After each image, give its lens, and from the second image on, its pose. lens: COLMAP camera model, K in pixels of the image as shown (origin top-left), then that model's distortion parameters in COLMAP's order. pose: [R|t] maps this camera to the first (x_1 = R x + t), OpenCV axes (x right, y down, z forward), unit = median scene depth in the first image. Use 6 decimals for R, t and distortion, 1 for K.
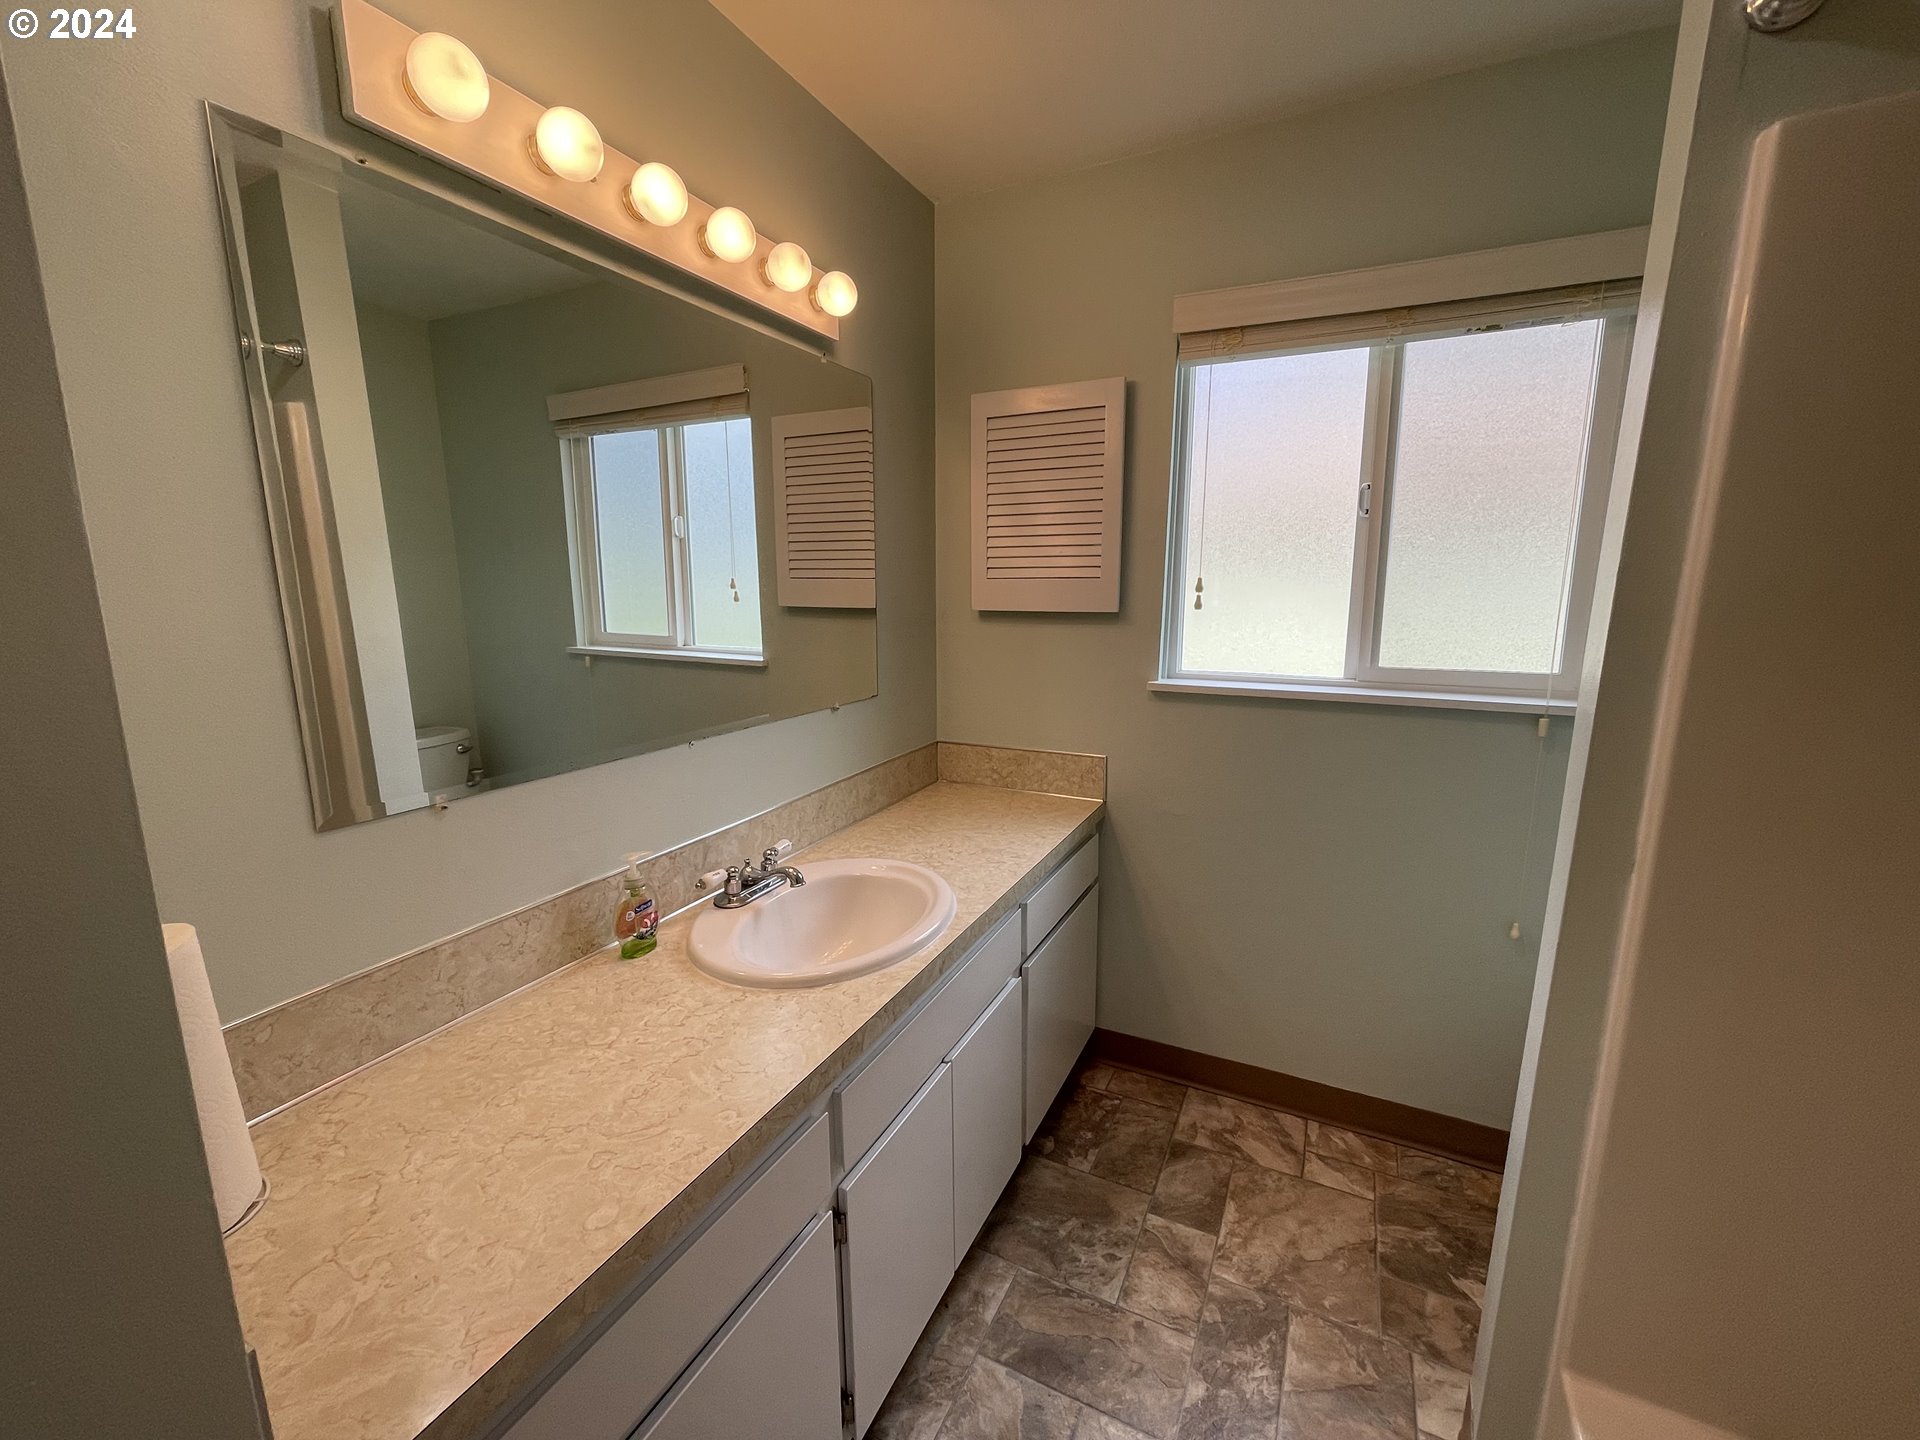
lens RADIAL K [[788.0, 0, 967.7], [0, 788.0, 720.7], [0, 0, 1]] dist [-0.000707, 0.007425]
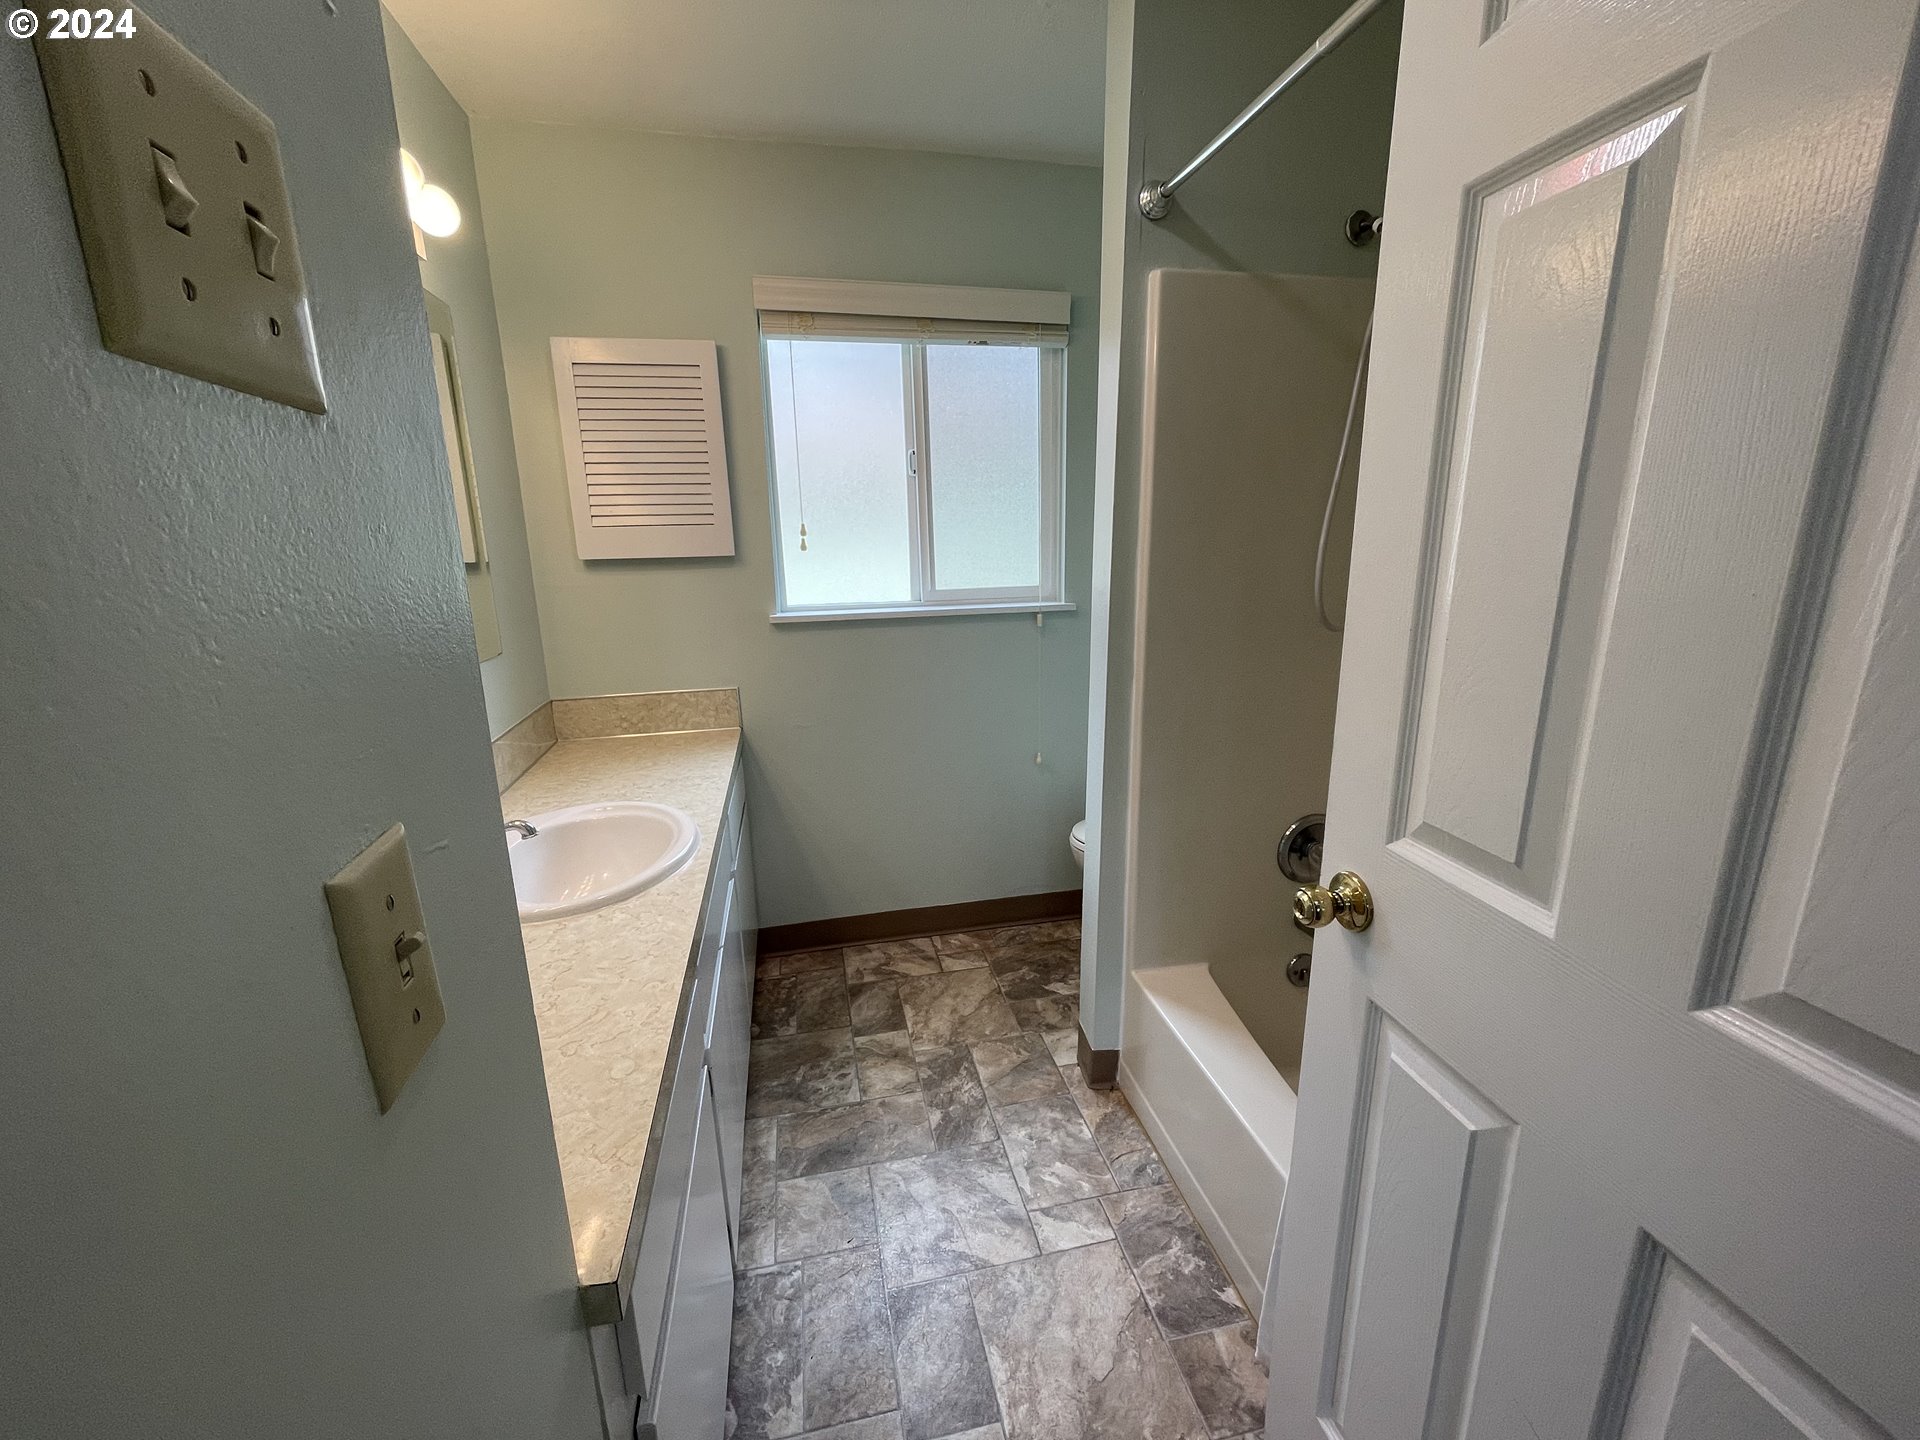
lens RADIAL K [[773.8, 0, 960.0], [0, 773.8, 720.0], [0, 0, 1]] dist [0.000959, -0.000128]
pose [[0.784588, -0.159847, 0.599057, -0.292436], [0.131679, 0.987113, 0.090932, 0.040104], [-0.605872, 0.007539, 0.795526, -0.076913]]
